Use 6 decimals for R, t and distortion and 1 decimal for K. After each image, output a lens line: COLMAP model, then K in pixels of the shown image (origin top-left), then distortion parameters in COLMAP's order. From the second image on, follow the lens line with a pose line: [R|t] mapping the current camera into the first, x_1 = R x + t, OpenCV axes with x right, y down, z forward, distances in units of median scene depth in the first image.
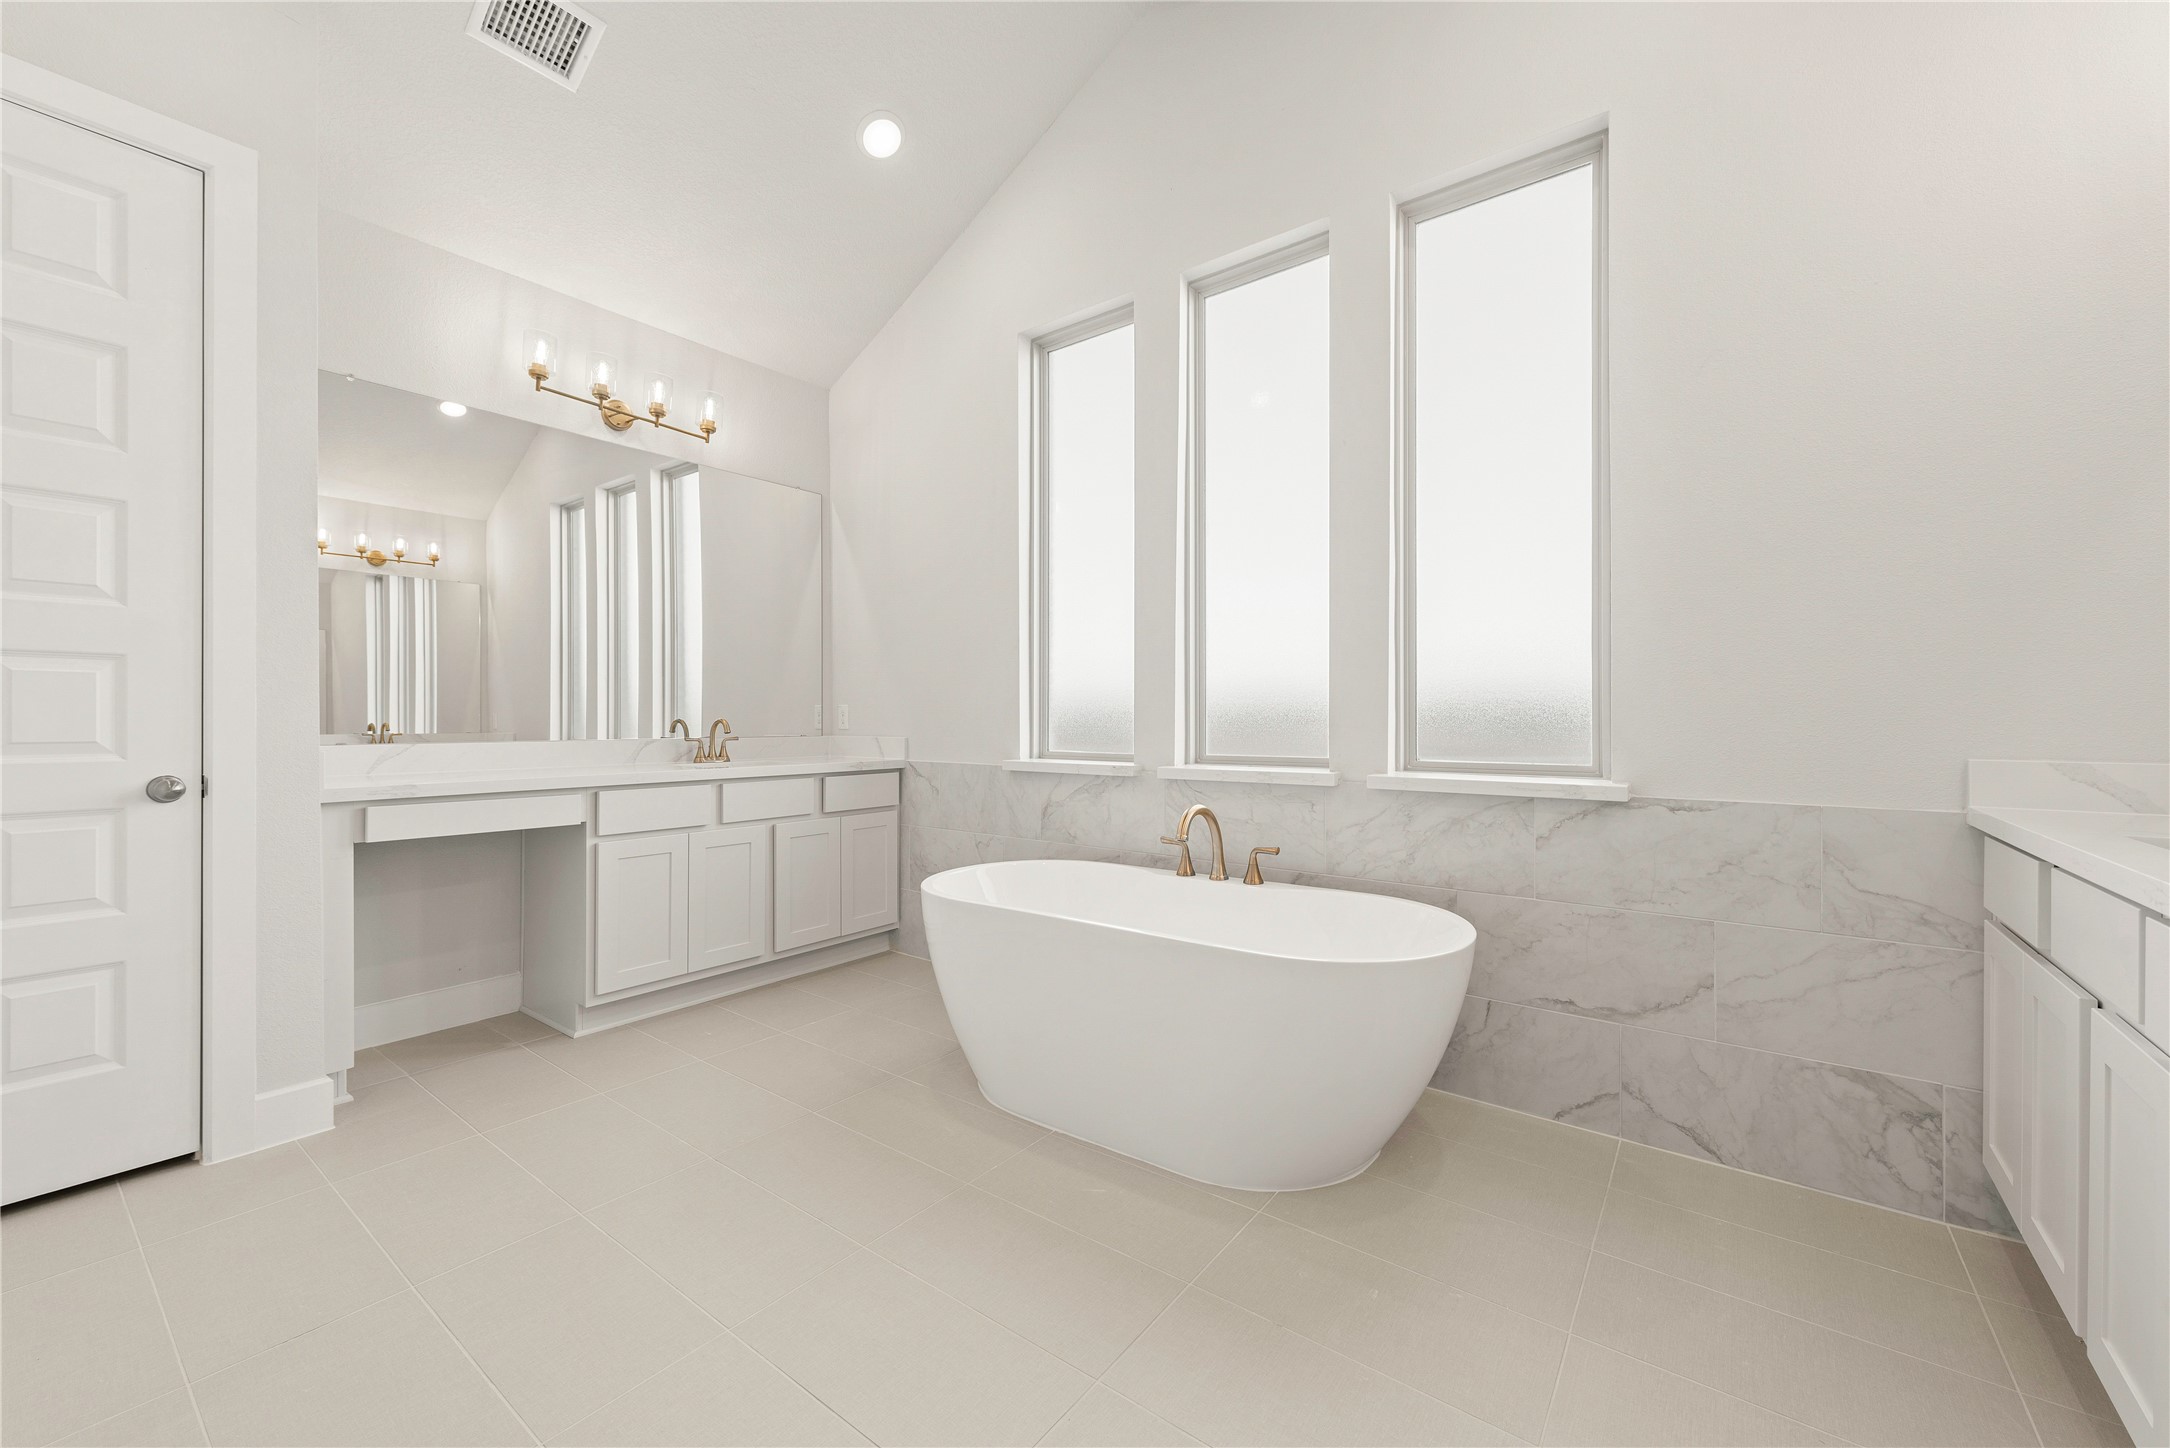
lens RADIAL K [[841.1, 0, 1093.4], [0, 841.1, 715.3], [0, 0, 1]] dist [0.011913, -0.004502]
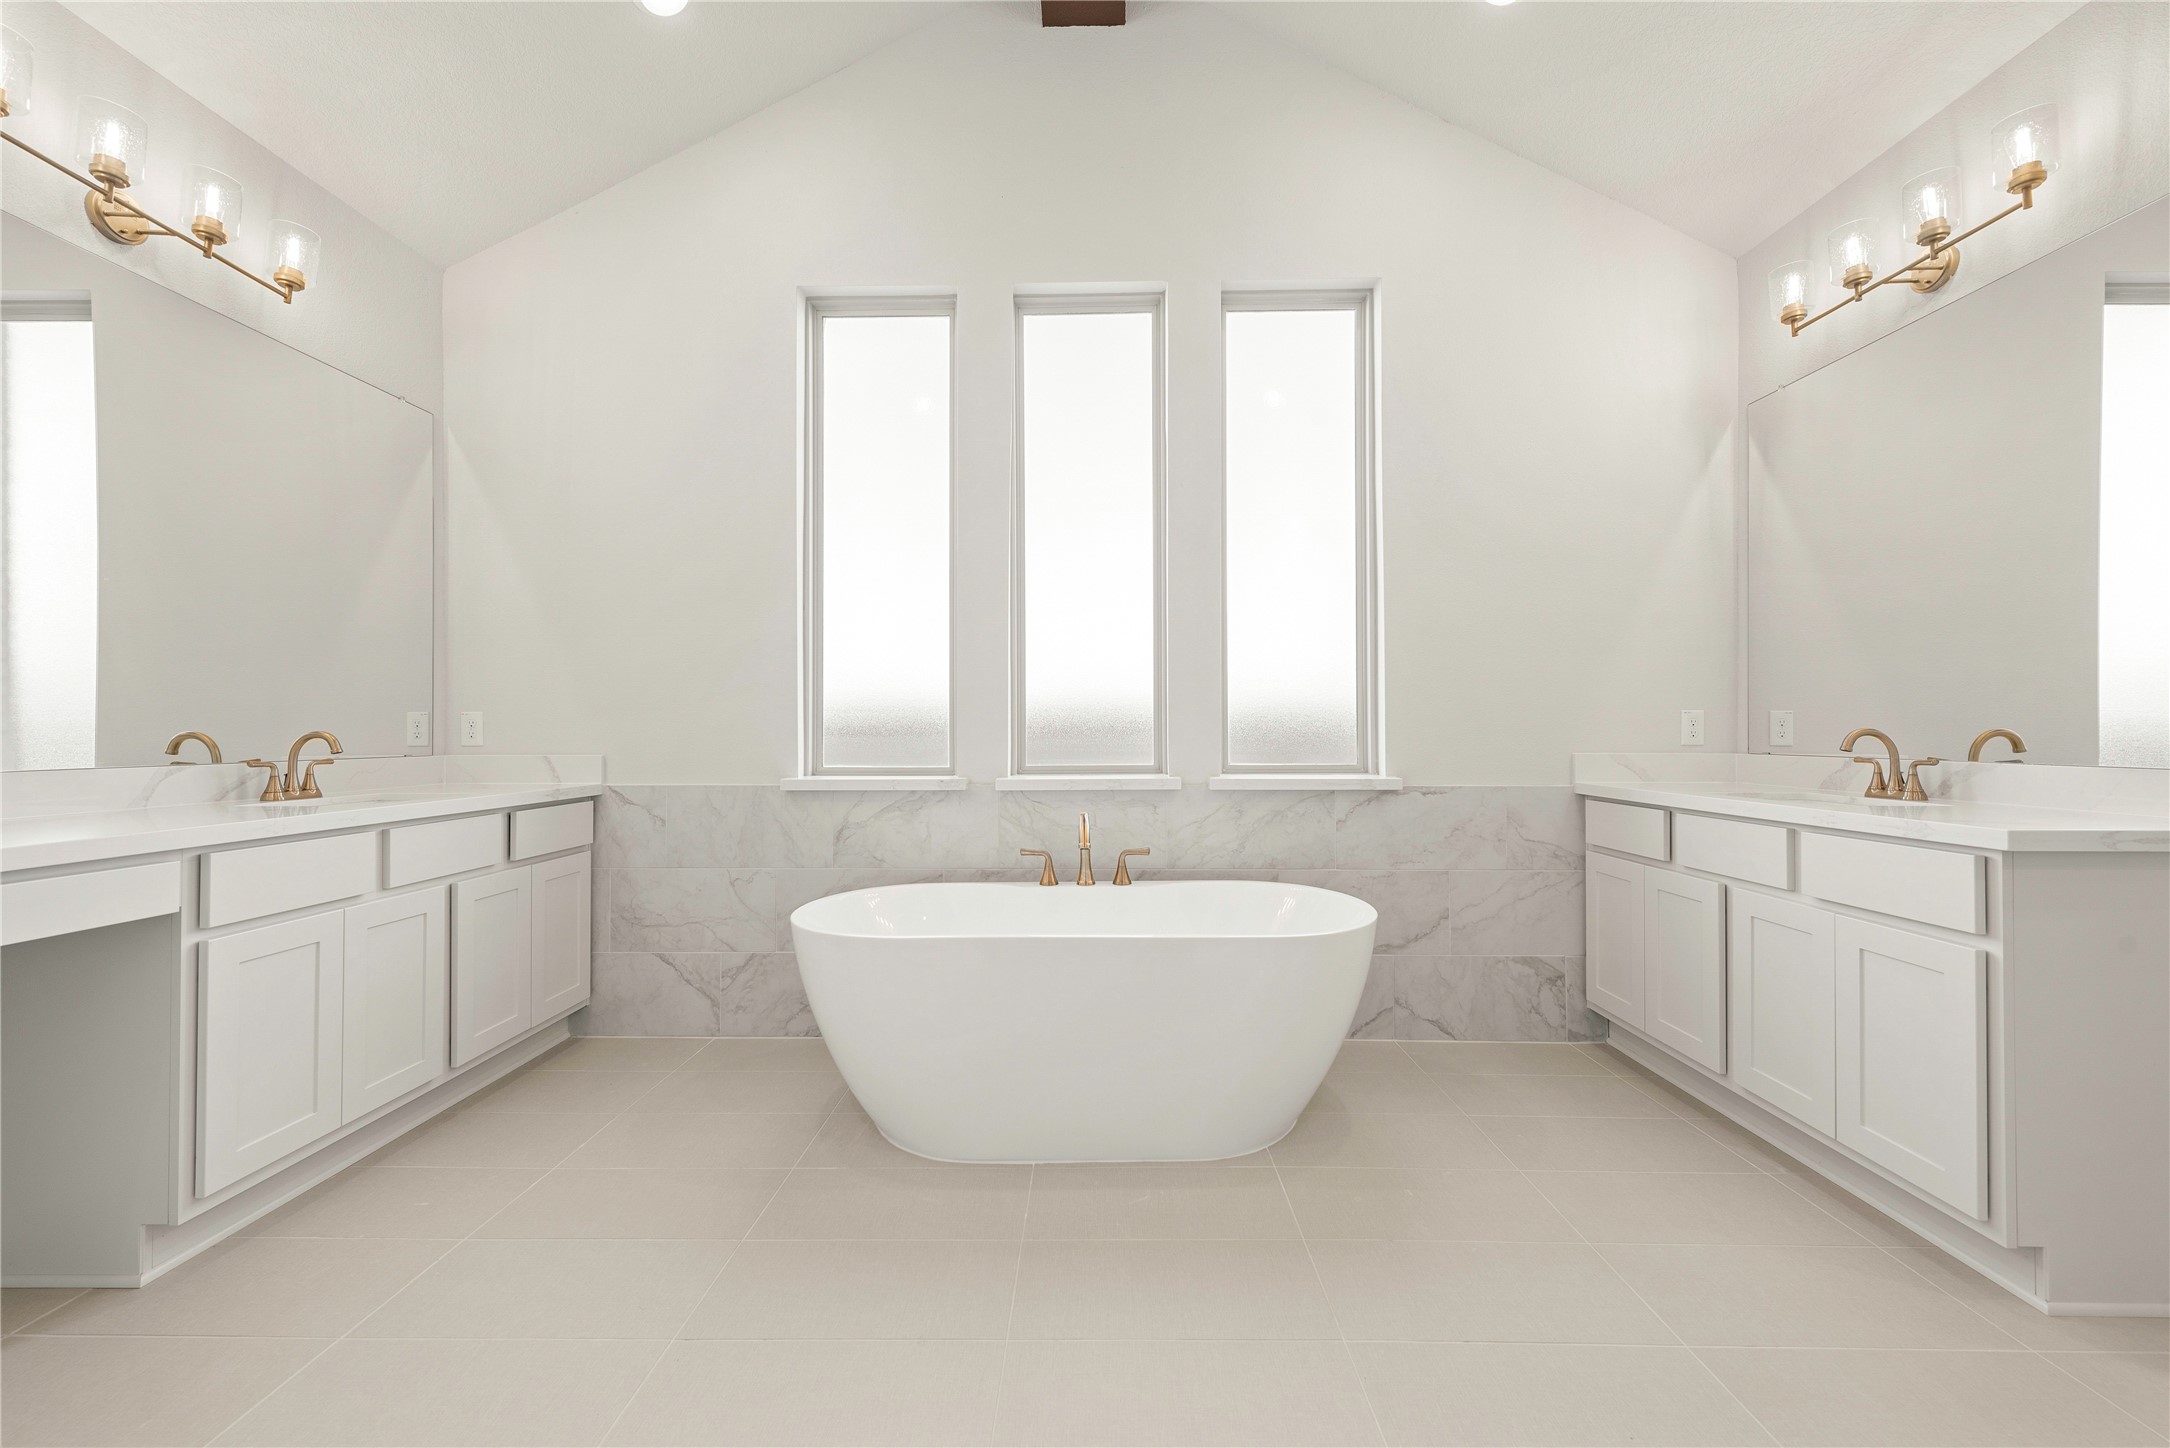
lens RADIAL K [[856.4, 0, 1080.4], [0, 856.4, 719.5], [0, 0, 1]] dist [0.019193, -0.005148]
pose [[0.807878, 0.005146, 0.589327, -0.493870], [0.000449, 0.999956, -0.009347, 0.001520], [-0.589349, 0.007816, 0.807841, 0.153084]]
